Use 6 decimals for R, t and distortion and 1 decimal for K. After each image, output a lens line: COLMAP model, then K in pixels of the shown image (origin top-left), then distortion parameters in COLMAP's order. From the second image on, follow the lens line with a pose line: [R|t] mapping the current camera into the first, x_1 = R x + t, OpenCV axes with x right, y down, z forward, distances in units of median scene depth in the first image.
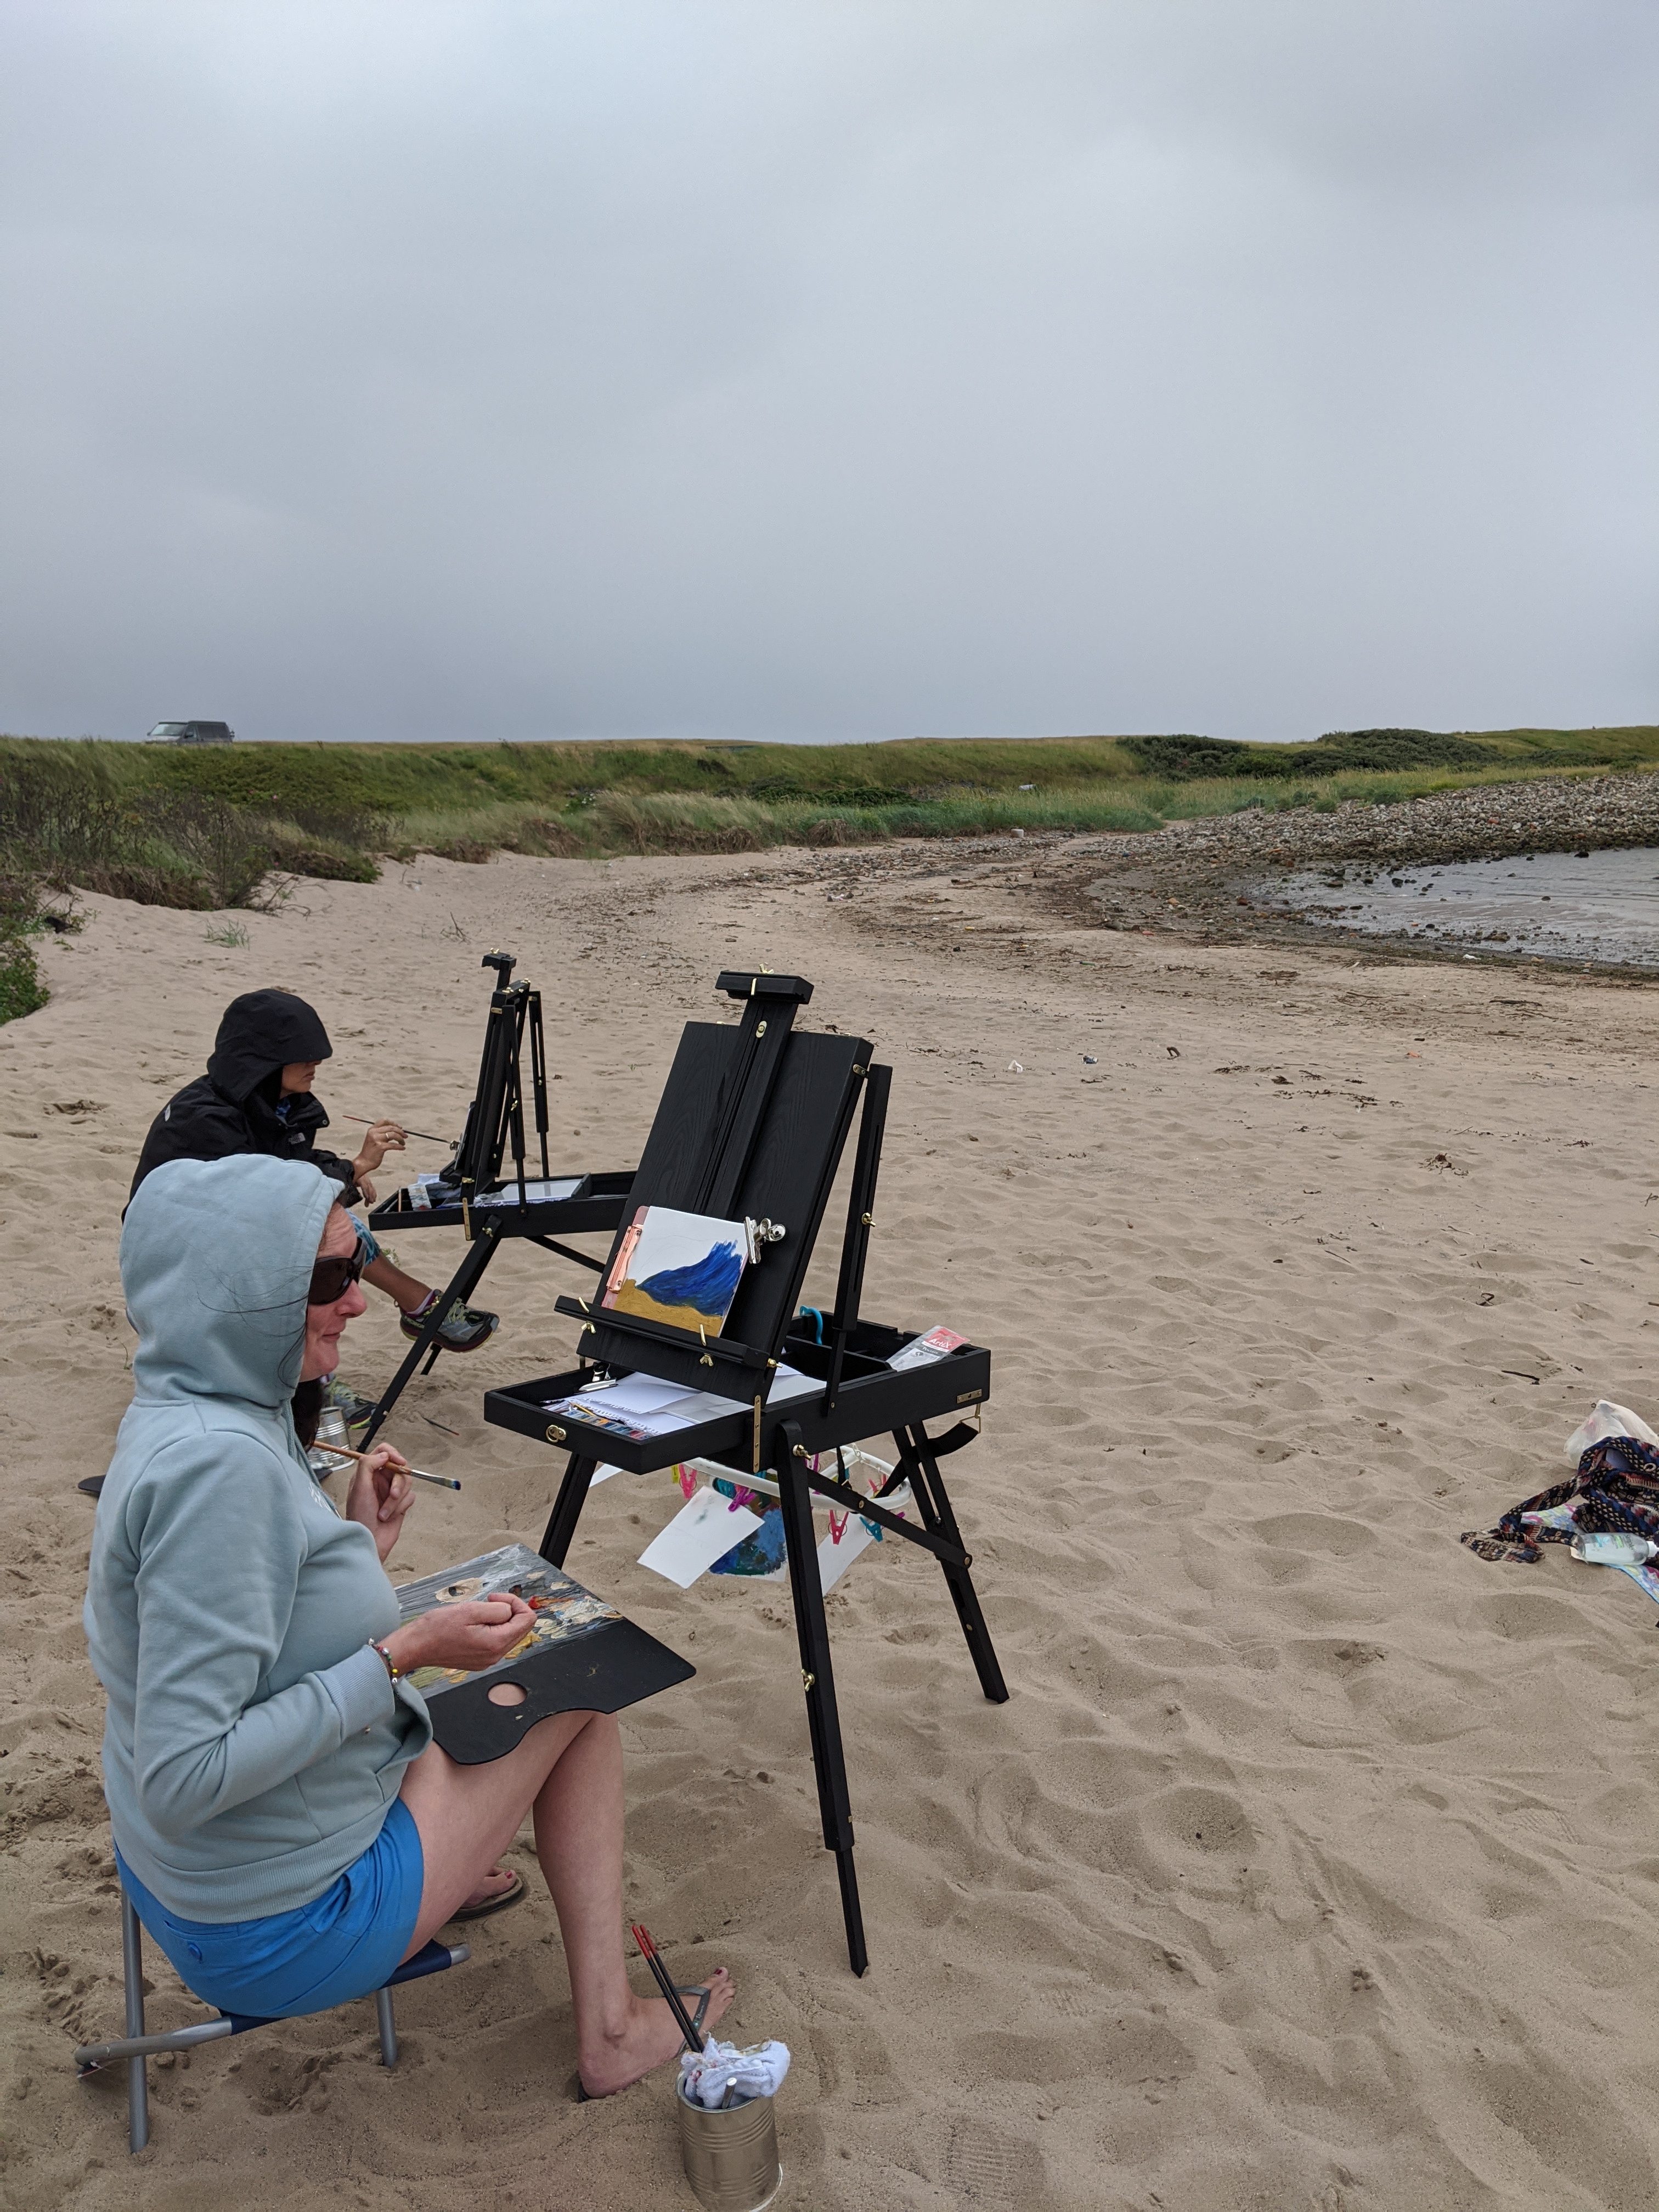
lens RADIAL K [[1816.9, 0, 829.5], [0, 1816.9, 1106.0], [0, 0, 1]] dist [0.008448, 0.007661]
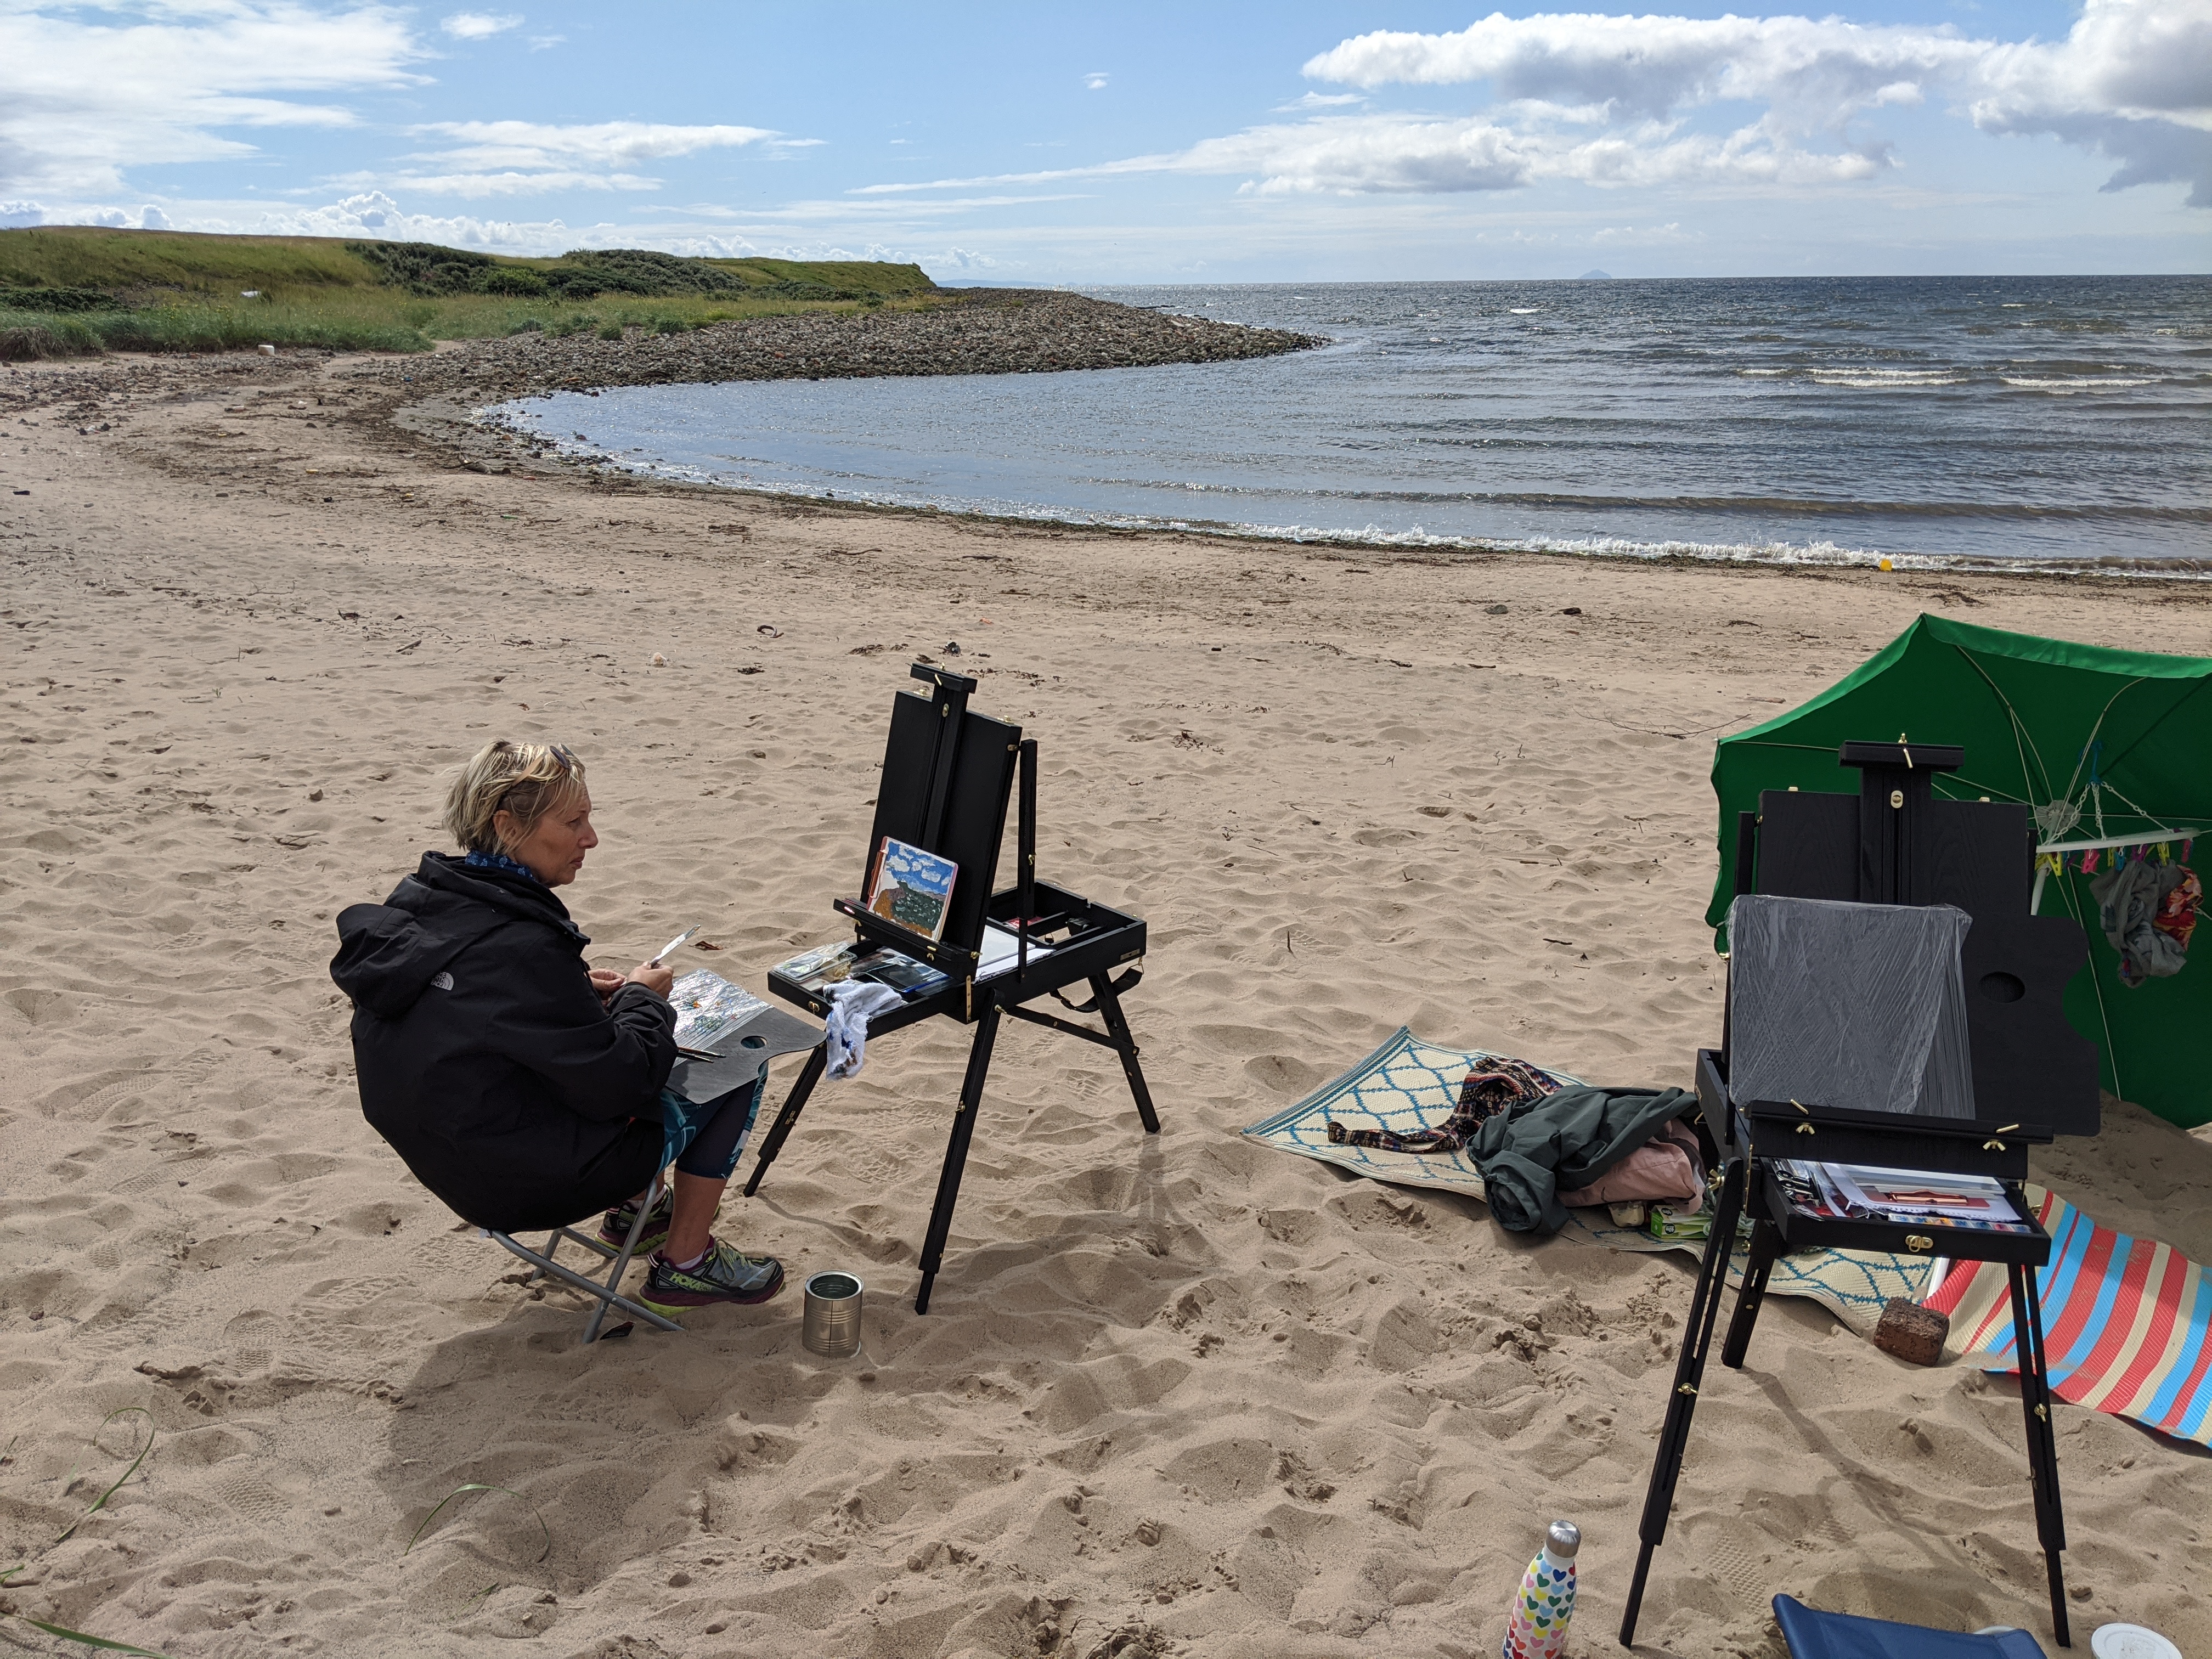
lens RADIAL K [[1816.9, 0, 1106.0], [0, 1816.9, 829.5], [0, 0, 1]] dist [0.008448, 0.007661]
pose [[0.816671, -0.134898, 0.561116, -0.102861], [0.061323, 0.987077, 0.148051, -0.020273], [-0.573837, -0.086499, 0.814389, -0.024475]]
